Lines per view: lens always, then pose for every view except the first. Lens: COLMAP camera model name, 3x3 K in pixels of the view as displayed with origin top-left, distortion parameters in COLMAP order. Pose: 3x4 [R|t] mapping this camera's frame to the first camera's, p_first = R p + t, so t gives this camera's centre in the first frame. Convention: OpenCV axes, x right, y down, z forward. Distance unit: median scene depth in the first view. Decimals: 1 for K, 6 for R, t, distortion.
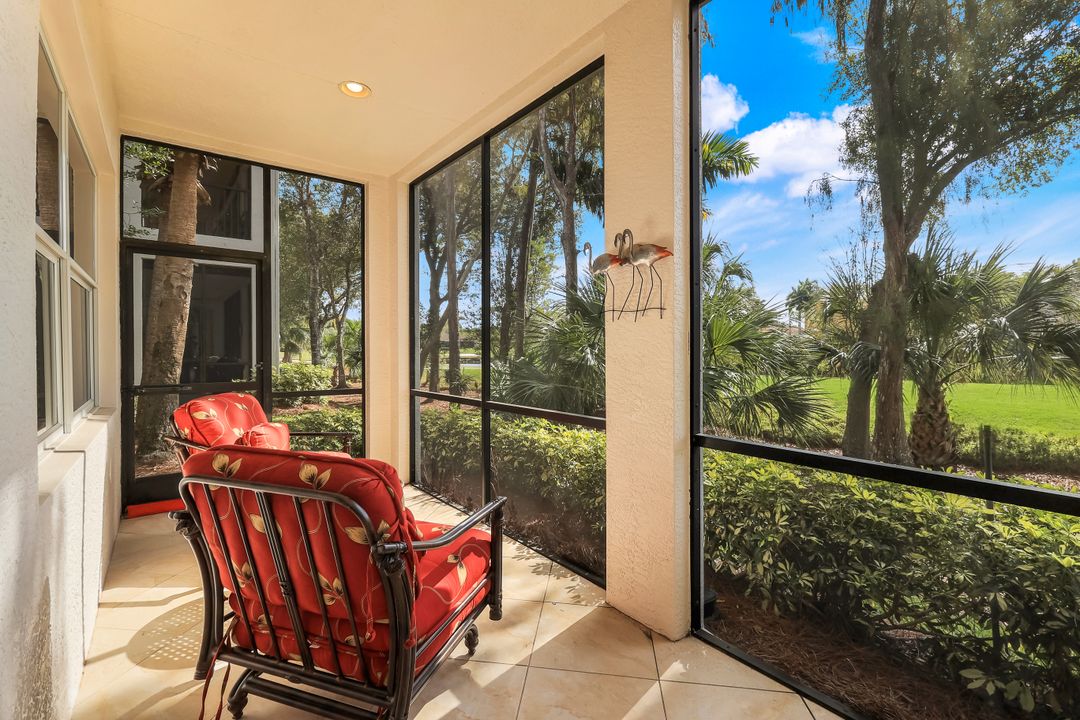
lens RADIAL K [[501.9, 0, 537.7], [0, 501.9, 355.4], [0, 0, 1]] dist [0.004448, 0.000407]
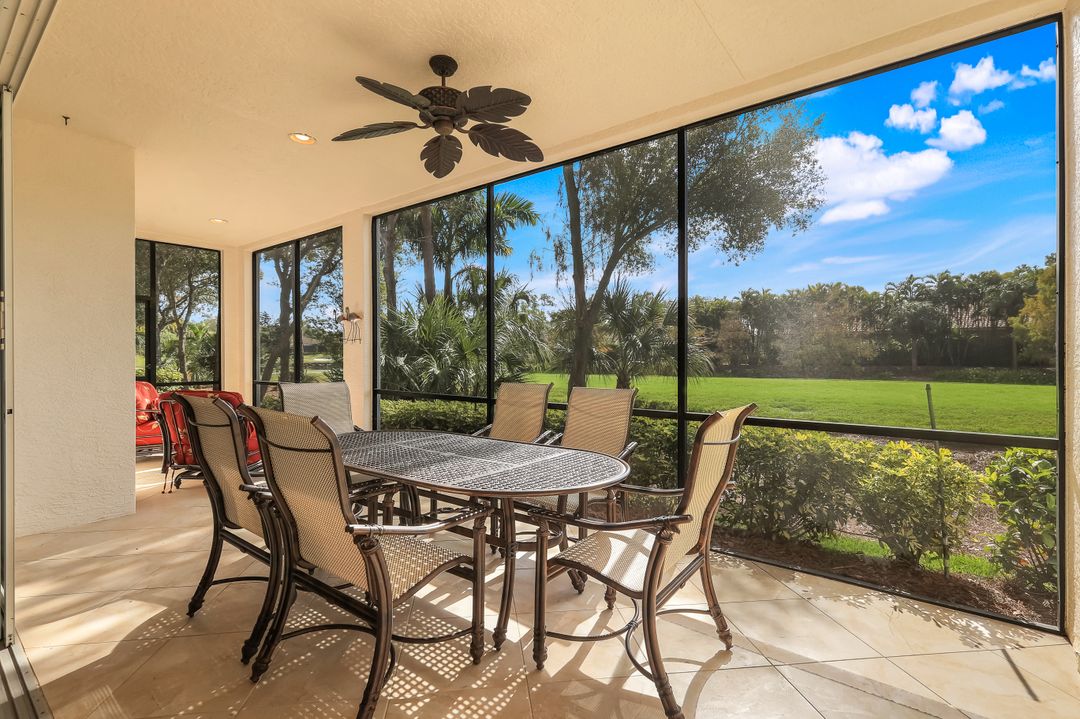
lens RADIAL K [[501.9, 0, 539.8], [0, 501.9, 356.4], [0, 0, 1]] dist [0.004448, 0.000407]
pose [[0.968078, -0.003173, 0.250629, 0.092673], [0.005033, 0.999964, -0.006780, 0.002435], [-0.250599, 0.007825, 0.968059, -0.315458]]
